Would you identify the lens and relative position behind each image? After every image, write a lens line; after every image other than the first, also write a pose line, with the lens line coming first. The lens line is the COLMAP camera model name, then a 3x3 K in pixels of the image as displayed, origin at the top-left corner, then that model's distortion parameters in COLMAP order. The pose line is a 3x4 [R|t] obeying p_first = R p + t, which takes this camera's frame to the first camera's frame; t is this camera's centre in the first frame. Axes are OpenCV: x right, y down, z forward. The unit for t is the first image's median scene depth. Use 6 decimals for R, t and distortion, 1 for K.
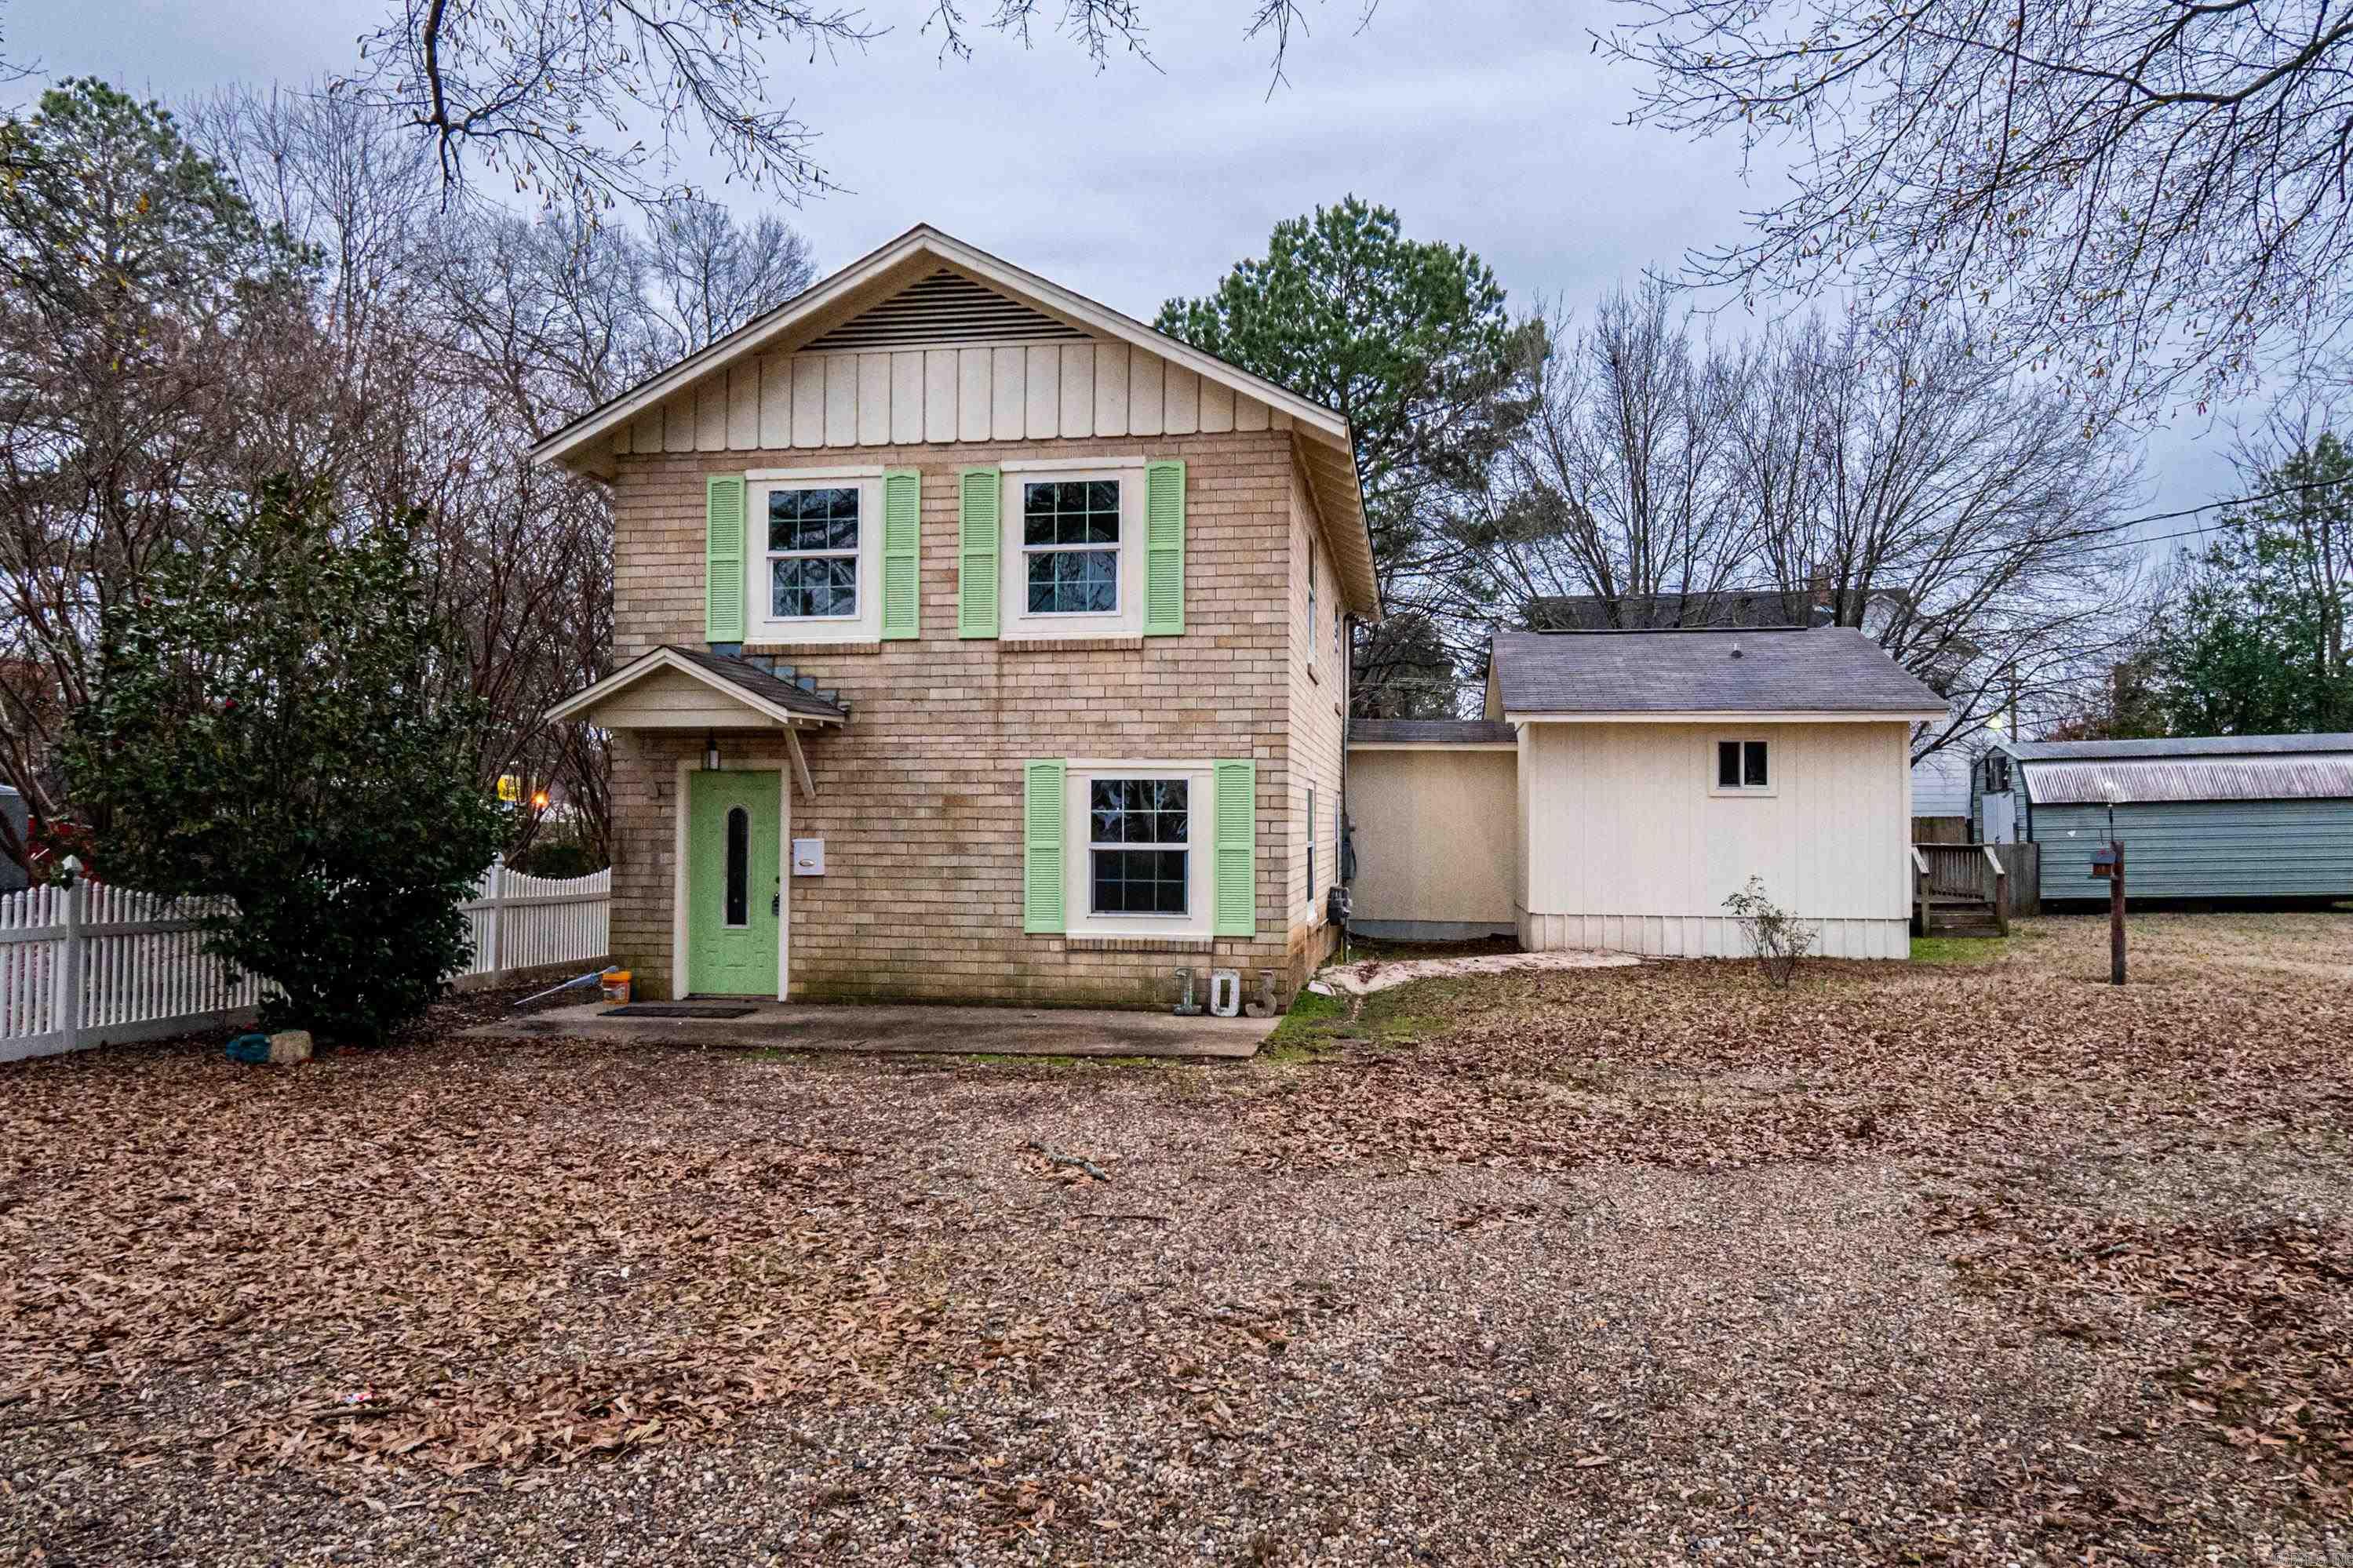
lens RADIAL K [[1581.3, 0, 1176.5], [0, 1581.3, 784.0], [0, 0, 1]] dist [-0.003389, 0.002944]
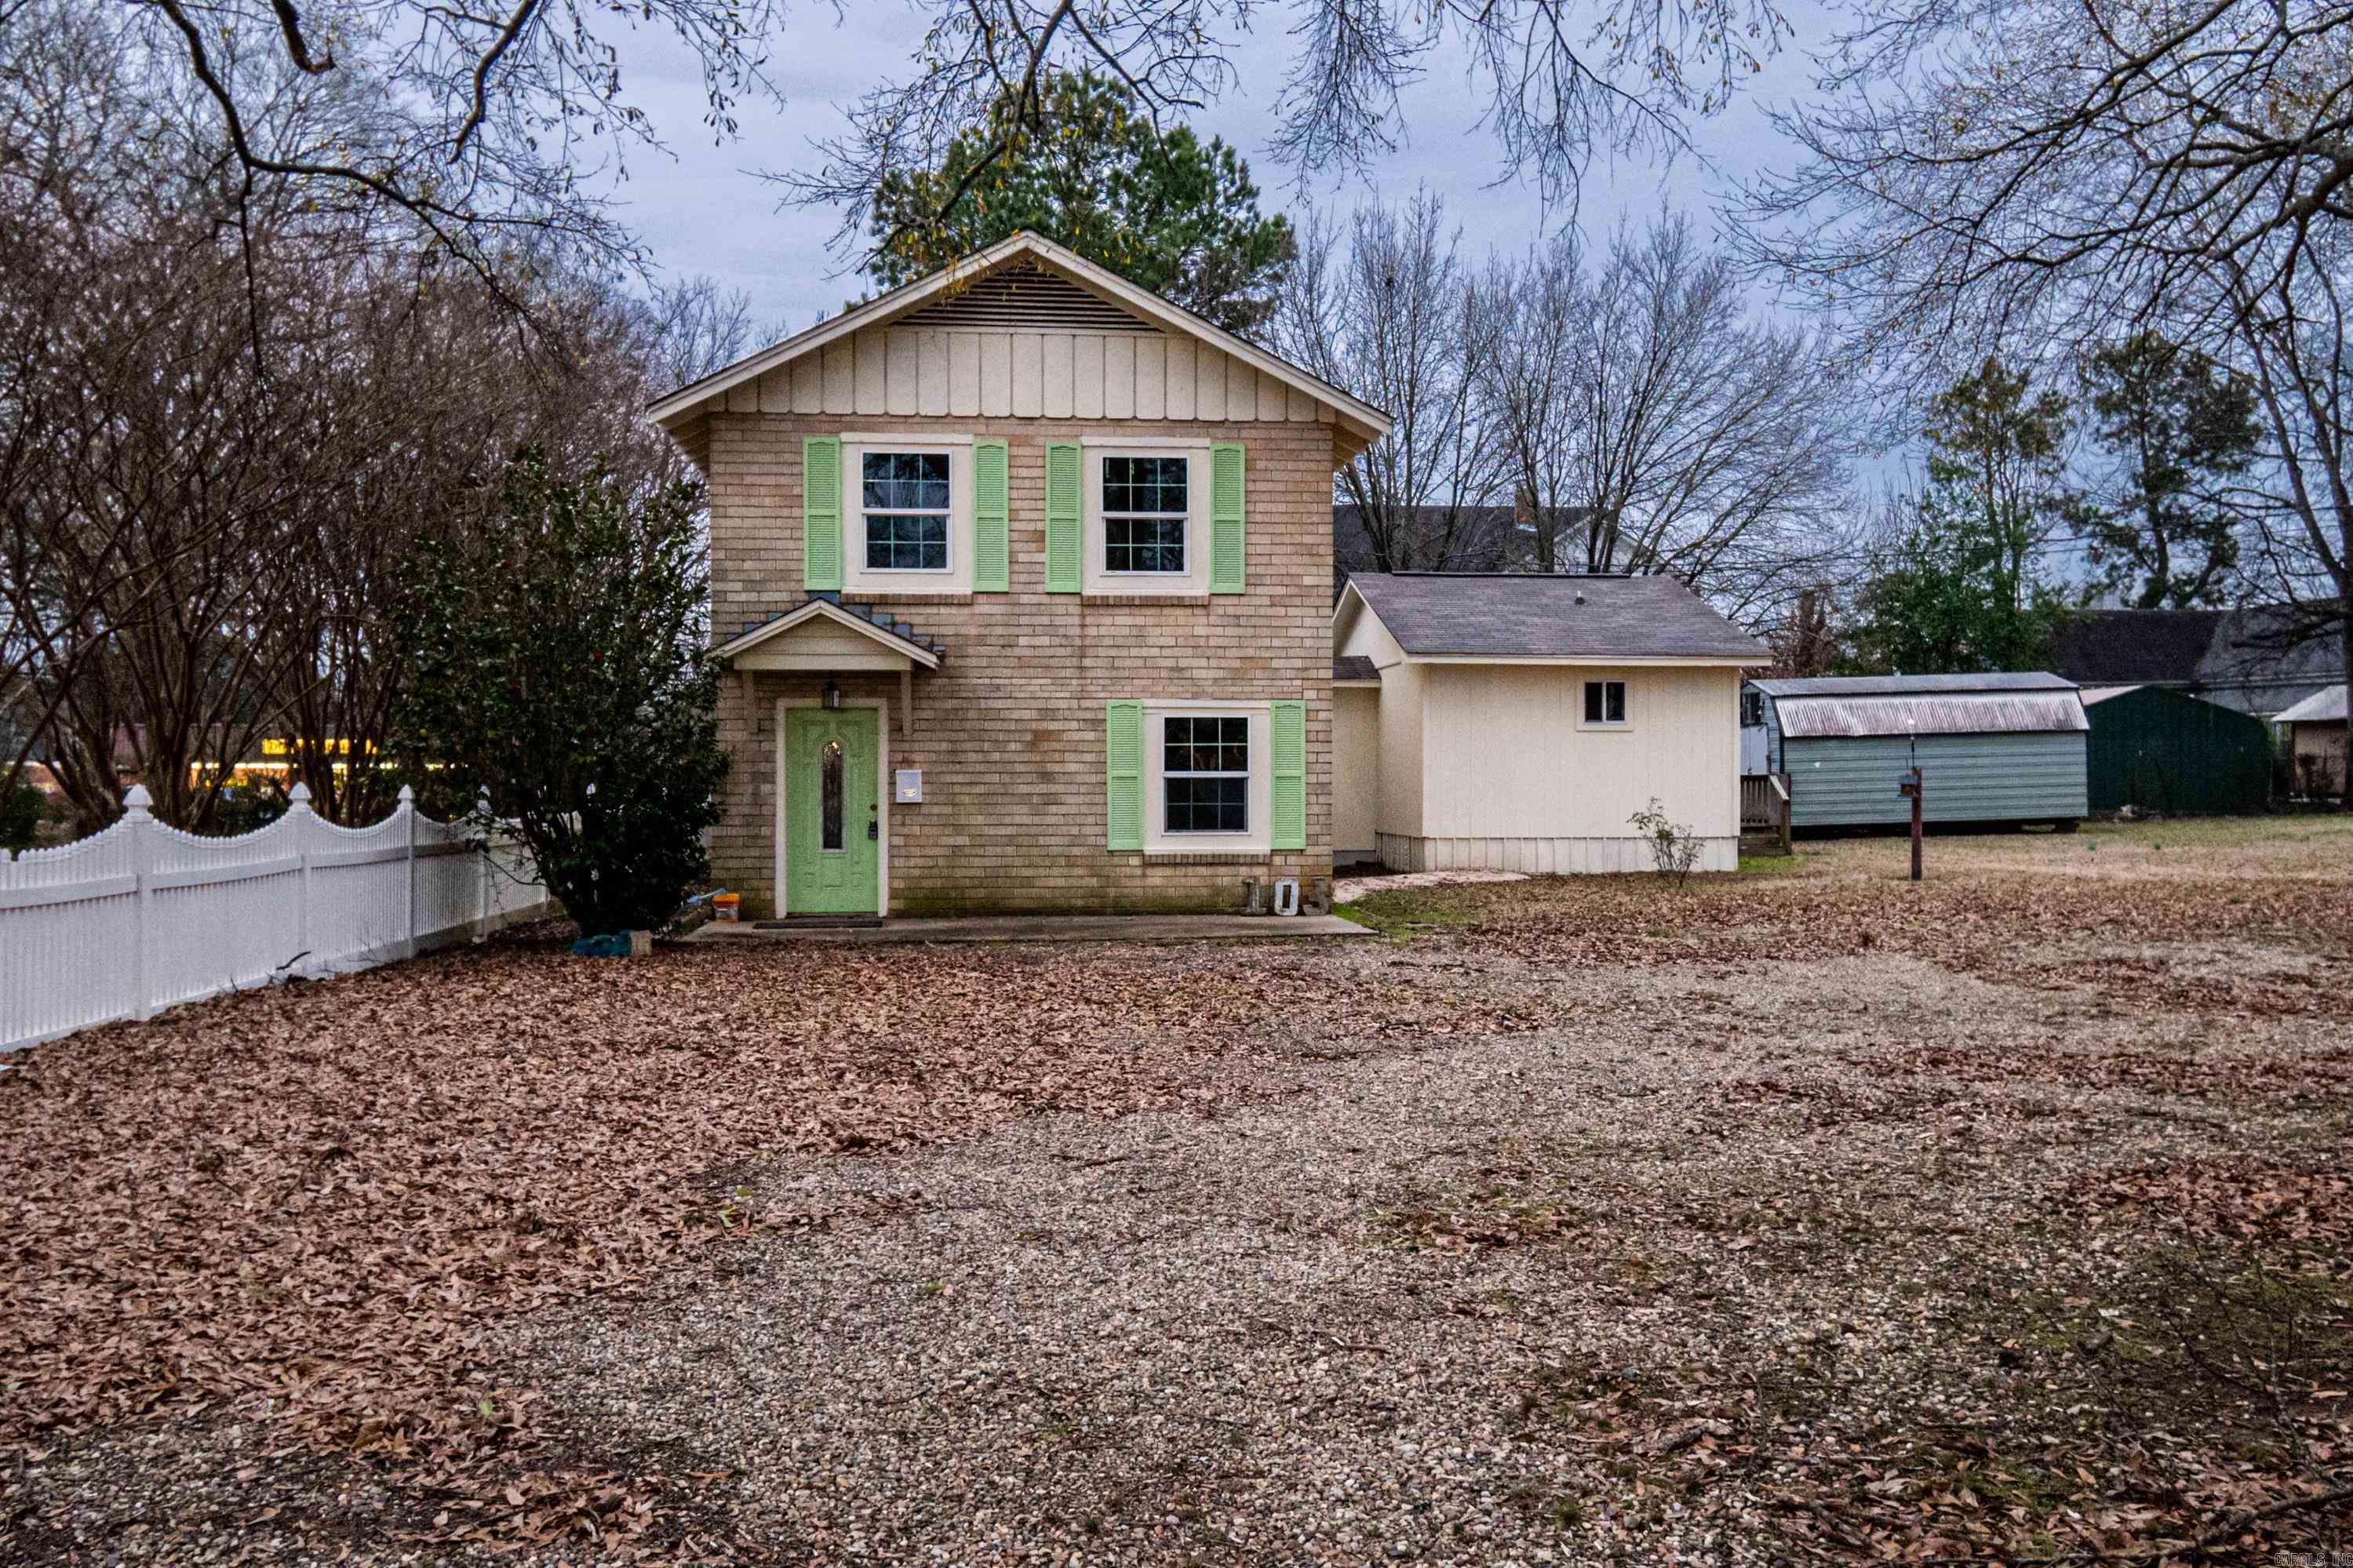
lens RADIAL K [[2080.7, 0, 1176.5], [0, 2080.7, 784.0], [0, 0, 1]] dist [-0.006079, -0.007533]
pose [[0.962836, -0.007789, 0.269973, -0.448973], [-0.001406, 0.999426, 0.033852, -0.005335], [-0.270082, -0.032973, 0.962273, -0.462533]]
